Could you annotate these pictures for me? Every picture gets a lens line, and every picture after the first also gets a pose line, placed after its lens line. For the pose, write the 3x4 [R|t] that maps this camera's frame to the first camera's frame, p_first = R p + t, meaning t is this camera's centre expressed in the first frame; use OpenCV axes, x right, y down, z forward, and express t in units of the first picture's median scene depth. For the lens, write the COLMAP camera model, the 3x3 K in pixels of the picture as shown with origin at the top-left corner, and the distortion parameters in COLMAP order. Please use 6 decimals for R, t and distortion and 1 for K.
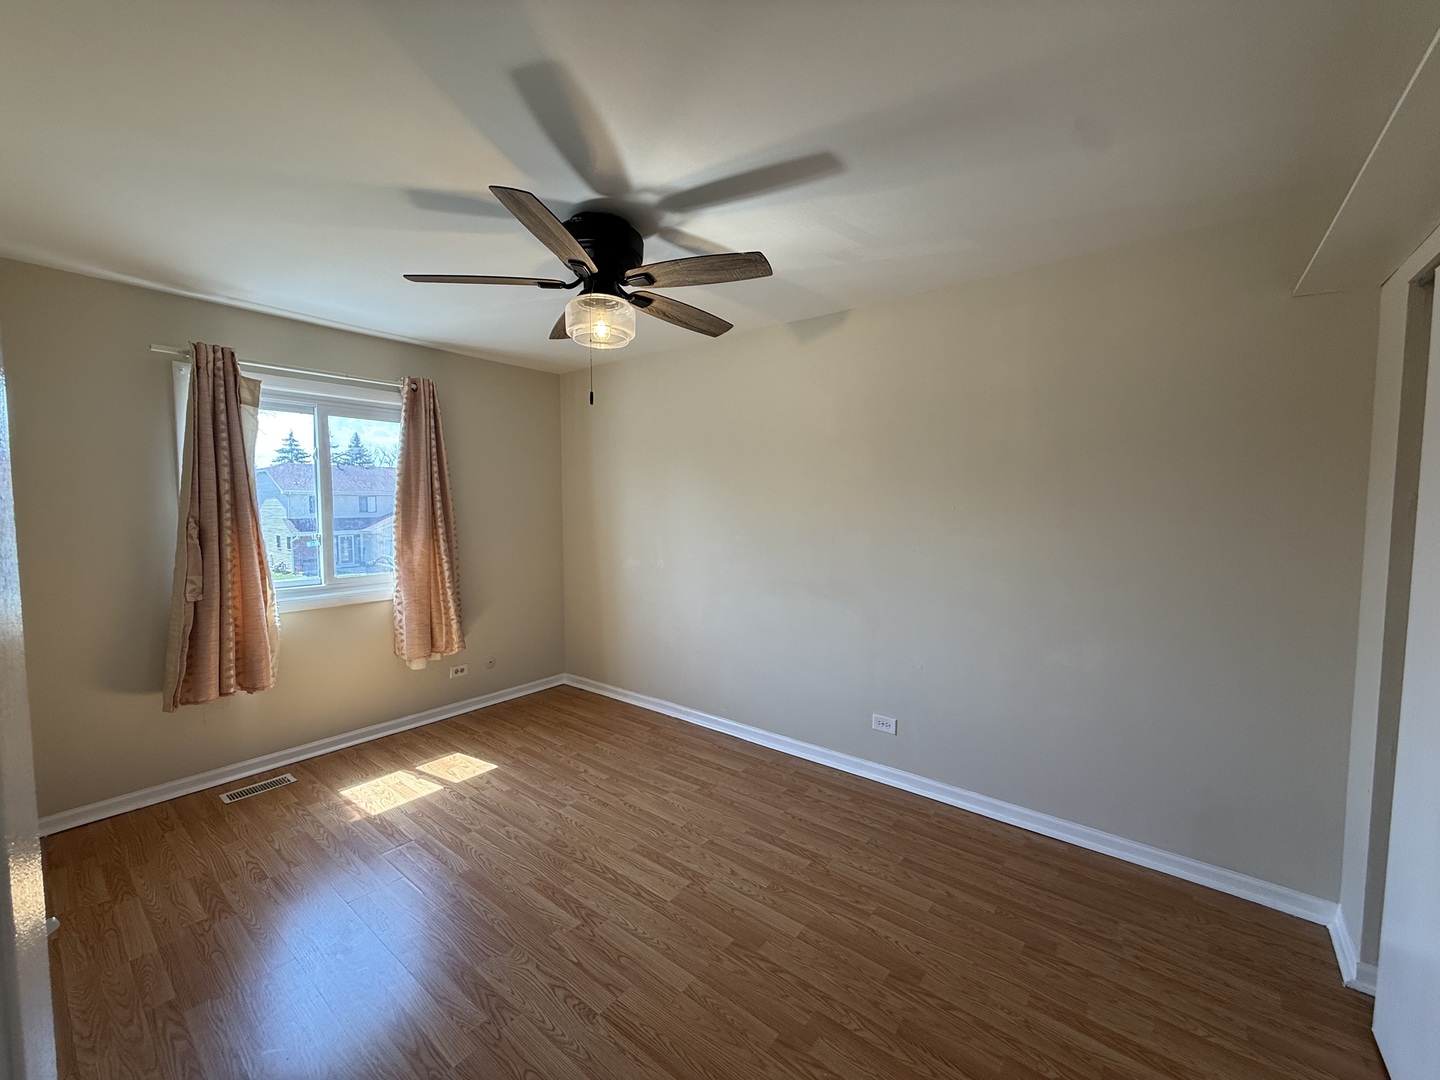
lens RADIAL K [[573.7, 0, 714.5], [0, 573.7, 541.3], [0, 0, 1]] dist [-0.000893, 0.000940]
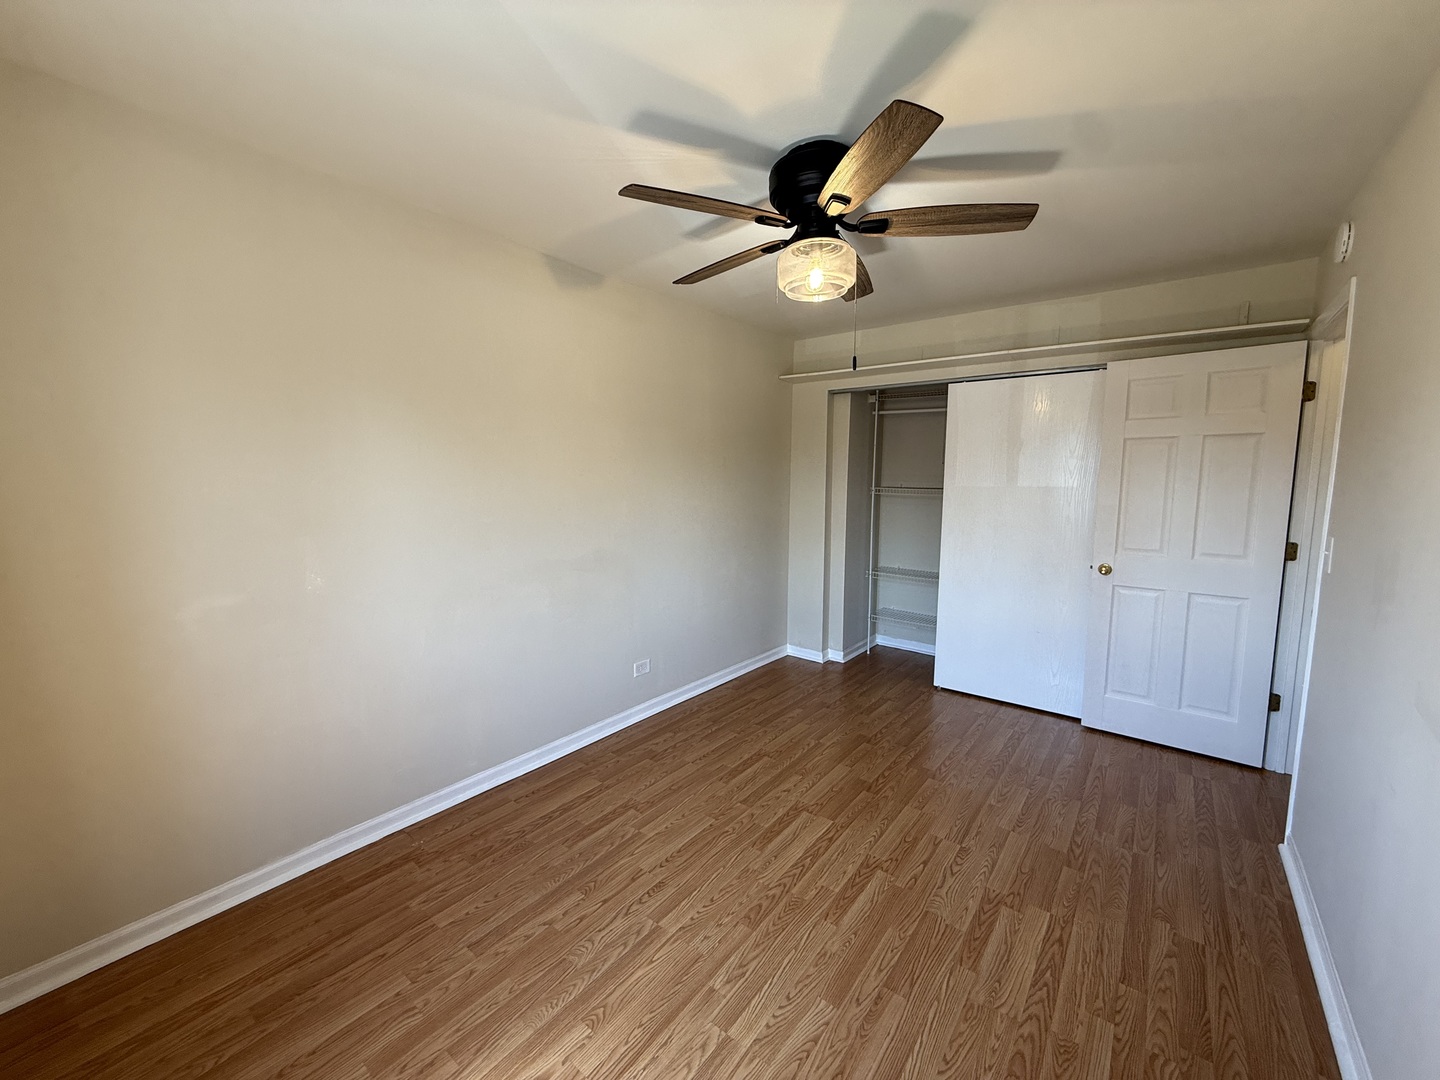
lens RADIAL K [[573.7, 0, 719.2], [0, 573.7, 541.1], [0, 0, 1]] dist [-0.000893, 0.000940]
pose [[-0.006188, -0.116717, 0.993146, -0.900572], [0.059186, 0.991381, 0.116879, -0.060696], [-0.998228, 0.059503, 0.000773, 0.931580]]
